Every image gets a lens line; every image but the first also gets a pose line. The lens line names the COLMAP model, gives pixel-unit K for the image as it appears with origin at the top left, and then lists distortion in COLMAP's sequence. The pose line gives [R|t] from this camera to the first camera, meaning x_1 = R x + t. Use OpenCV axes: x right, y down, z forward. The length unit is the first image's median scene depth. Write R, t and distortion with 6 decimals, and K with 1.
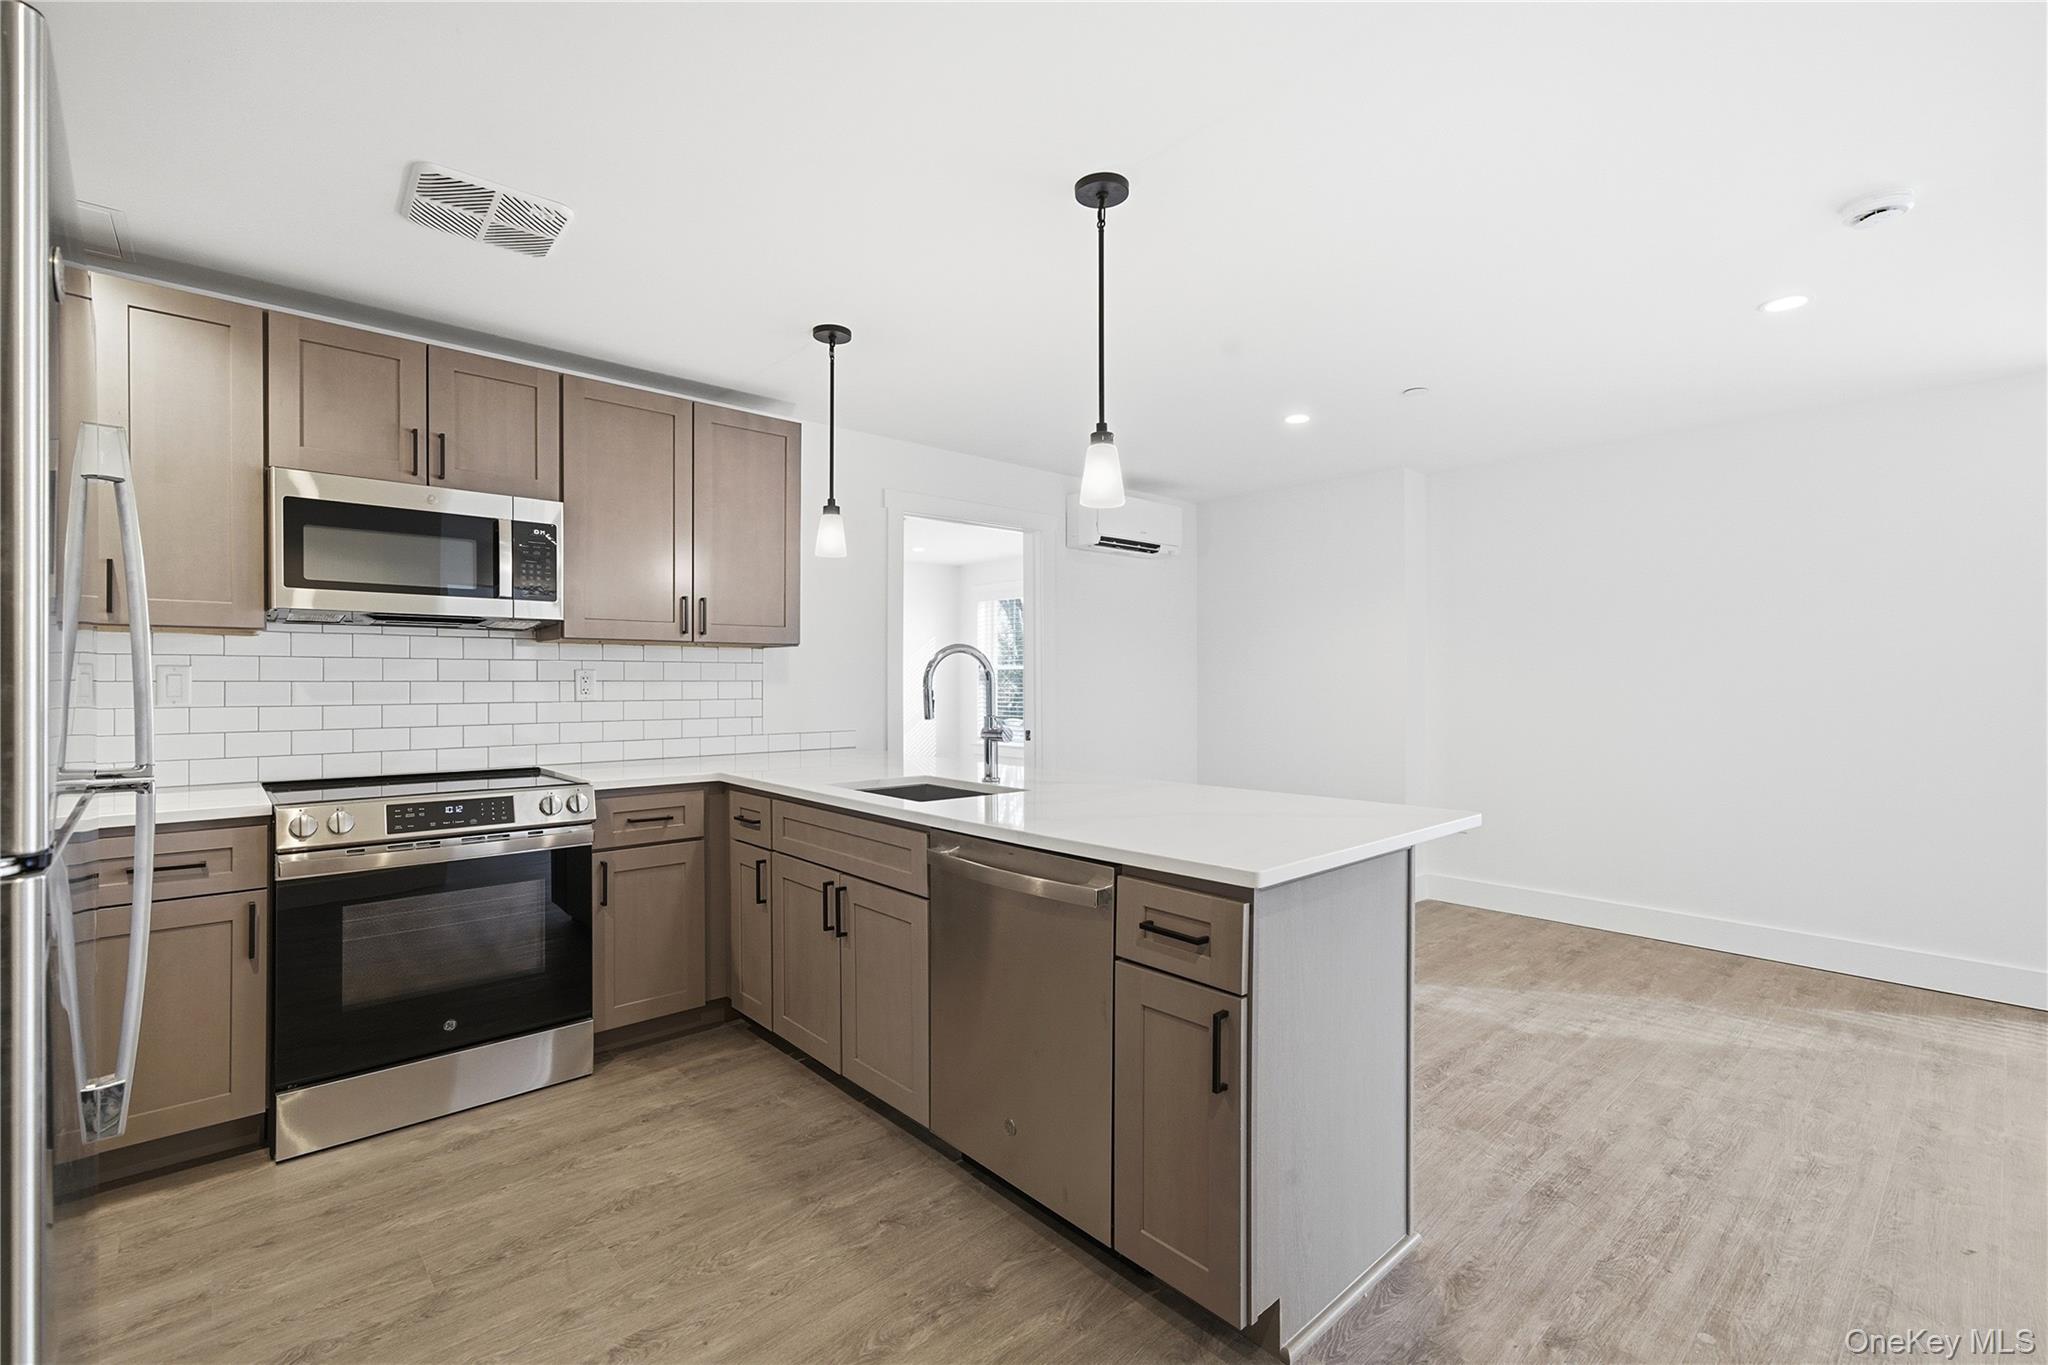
lens RADIAL K [[901.5, 0, 1007.1], [0, 901.5, 680.3], [0, 0, 1]] dist [-0.009264, 0.006530]
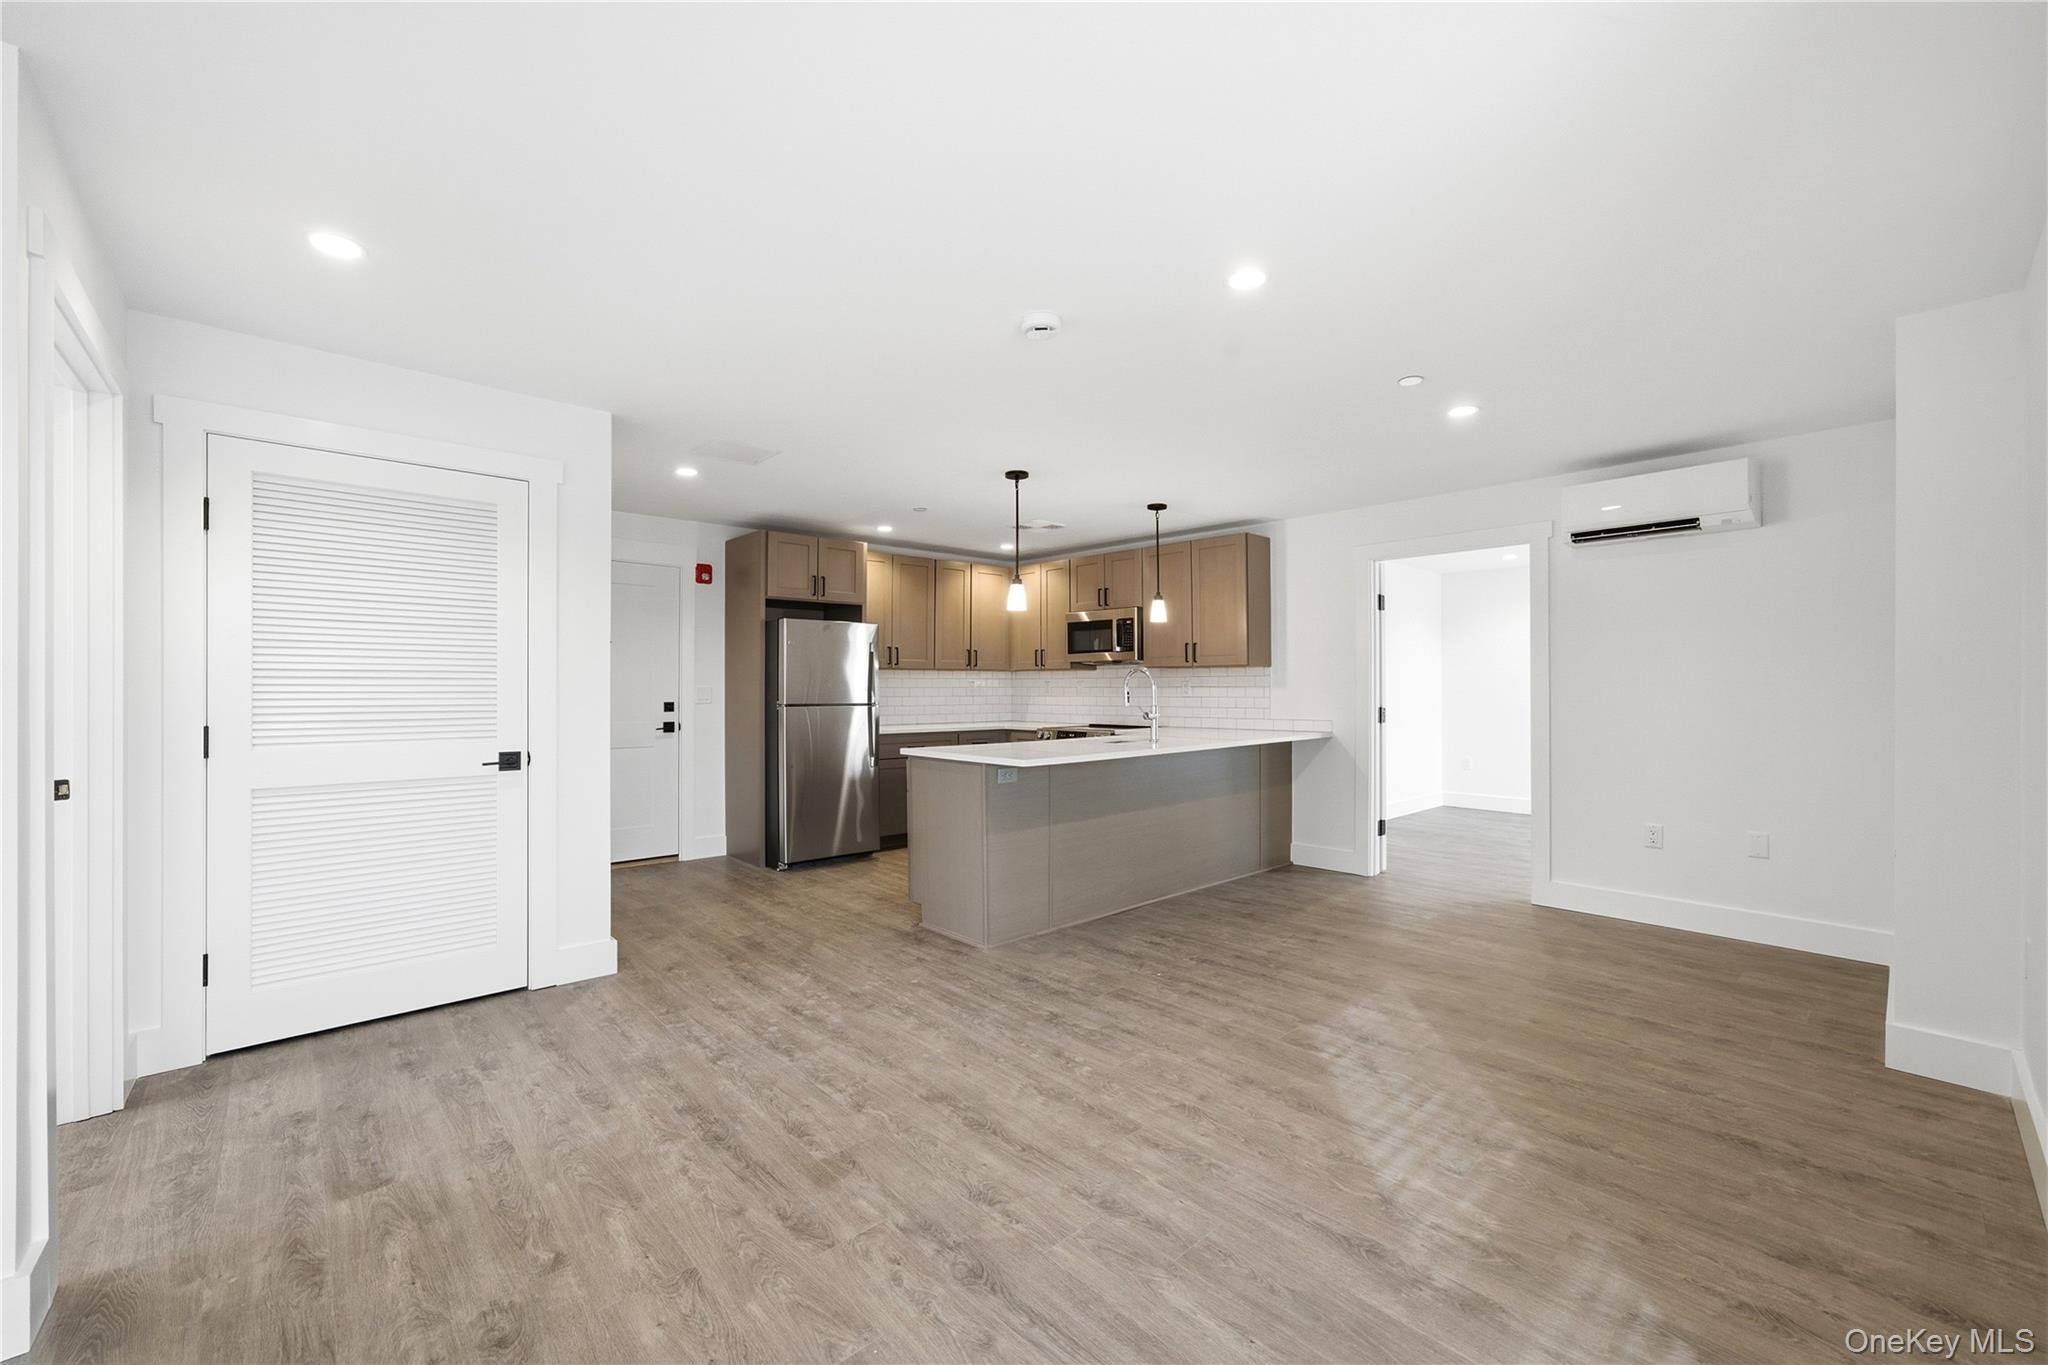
lens RADIAL K [[815.6, 0, 1024.0], [0, 815.6, 682.5], [0, 0, 1]] dist [-0.020968, 0.008633]
pose [[0.014860, -0.006825, -0.999866, 1.846223], [0.000084, 0.999977, -0.006824, 0.005417], [0.999890, 0.000017, 0.014860, 0.821309]]
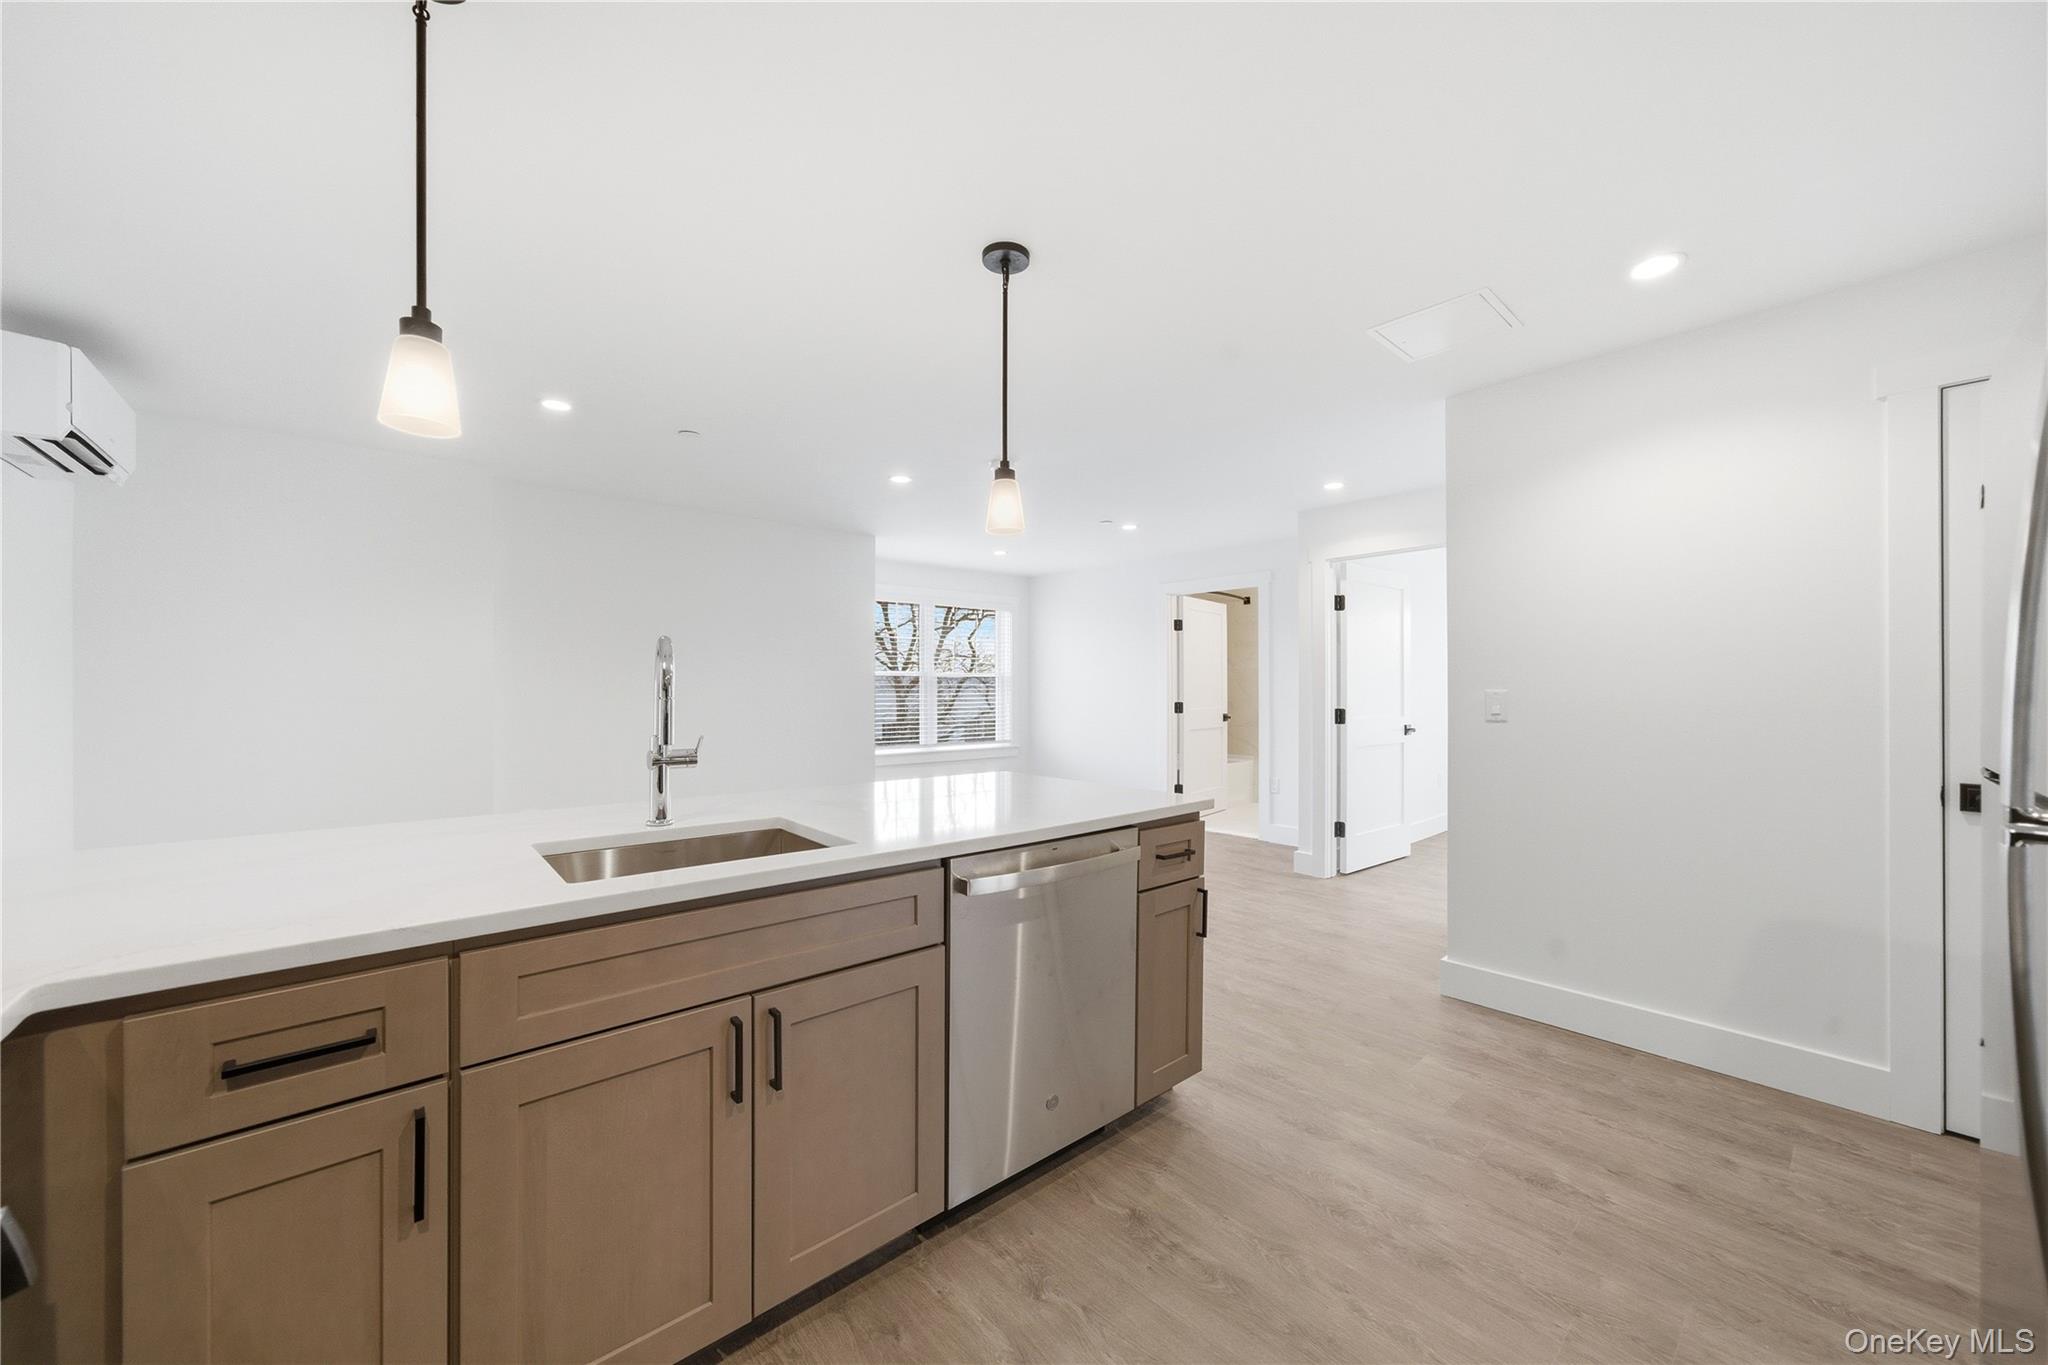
lens RADIAL K [[756.7, 0, 1024.0], [0, 756.7, 682.5], [0, 0, 1]] dist [-0.001159, -0.000049]
pose [[-0.001948, 0.001696, 0.999997, -0.711776], [-0.001124, 0.999998, -0.001699, -0.002697], [-0.999997, -0.001128, -0.001946, 0.815240]]
